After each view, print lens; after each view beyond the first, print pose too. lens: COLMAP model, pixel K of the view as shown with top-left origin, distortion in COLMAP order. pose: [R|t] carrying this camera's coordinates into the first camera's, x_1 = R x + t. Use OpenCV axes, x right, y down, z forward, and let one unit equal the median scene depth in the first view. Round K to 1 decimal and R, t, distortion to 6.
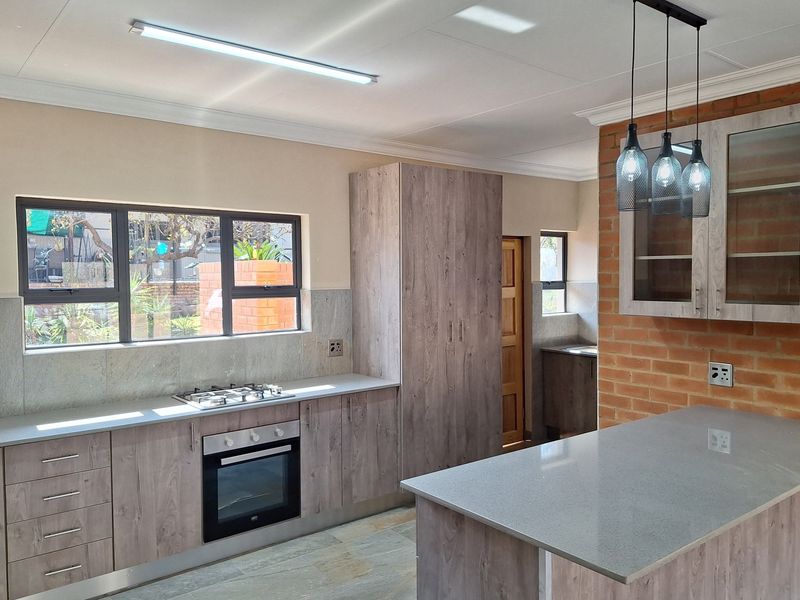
lens RADIAL K [[625.7, 0, 403.9], [0, 625.7, 297.7], [0, 0, 1]] dist [0.061430, -0.044331]
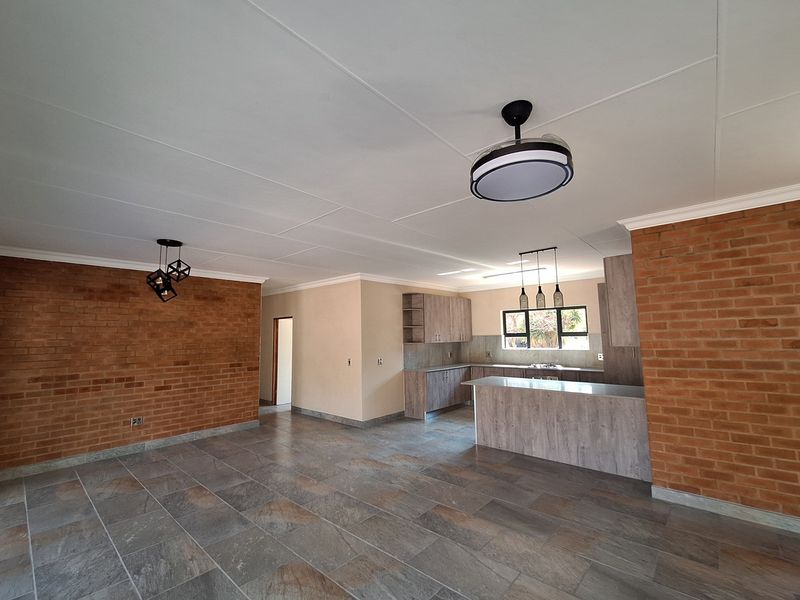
lens RADIAL K [[352.0, 0, 401.0], [0, 352.0, 302.0], [0, 0, 1]] dist [-0.002596, 0.000125]
pose [[0.166336, -0.089528, -0.981996, 1.387892], [-0.018737, 0.995403, -0.093924, 0.011733], [0.985891, 0.034023, 0.163894, -0.027022]]
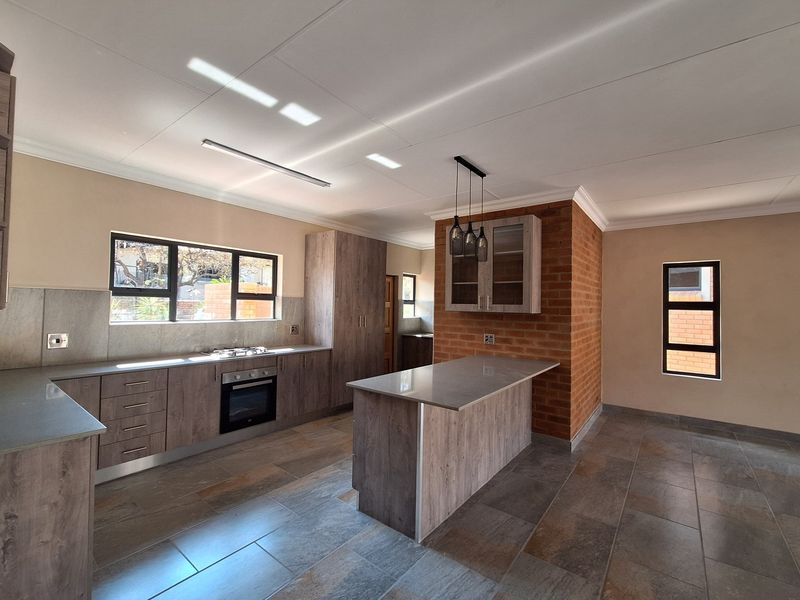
lens RADIAL K [[352.0, 0, 401.9], [0, 352.0, 298.6], [0, 0, 1]] dist [-0.002596, 0.000125]
pose [[0.971300, 0.031569, 0.235755, -0.062075], [-0.018596, 0.998198, -0.057047, 0.052557], [-0.237132, 0.051025, 0.970137, -0.074803]]
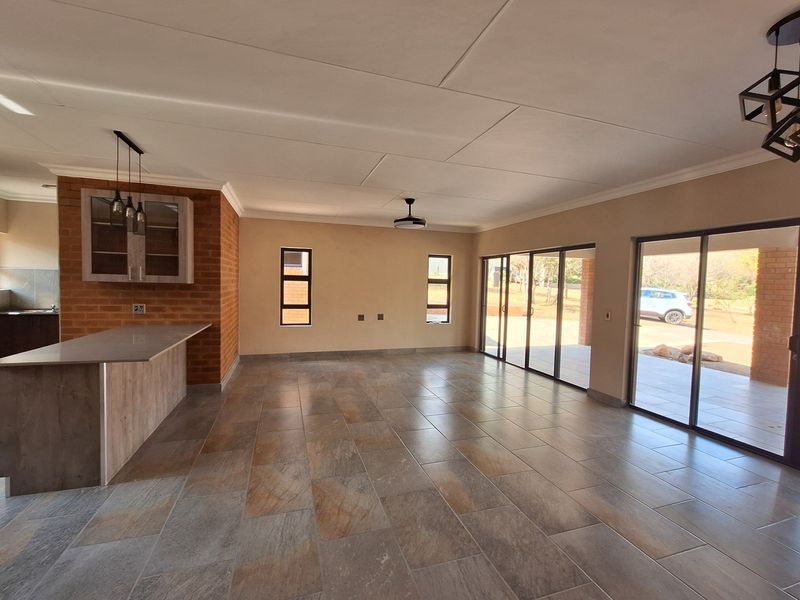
lens RADIAL K [[352.0, 0, 396.4], [0, 352.0, 298.7], [0, 0, 1]] dist [-0.002596, 0.000125]
pose [[0.355154, -0.021836, 0.934553, -0.291846], [0.006276, 0.999760, 0.020974, 0.059751], [-0.934787, -0.001583, 0.355206, -0.237272]]
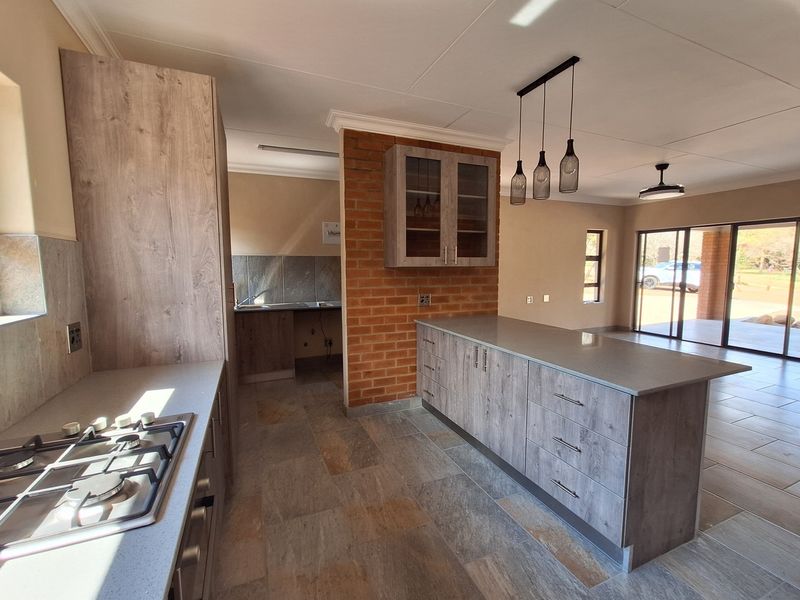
lens RADIAL K [[352.0, 0, 398.2], [0, 352.0, 297.2], [0, 0, 1]] dist [-0.002596, 0.000125]
pose [[0.260963, -0.081037, 0.961941, -0.428901], [0.037365, 0.996572, 0.073817, 0.034627], [-0.964625, 0.016679, 0.263097, 0.745991]]
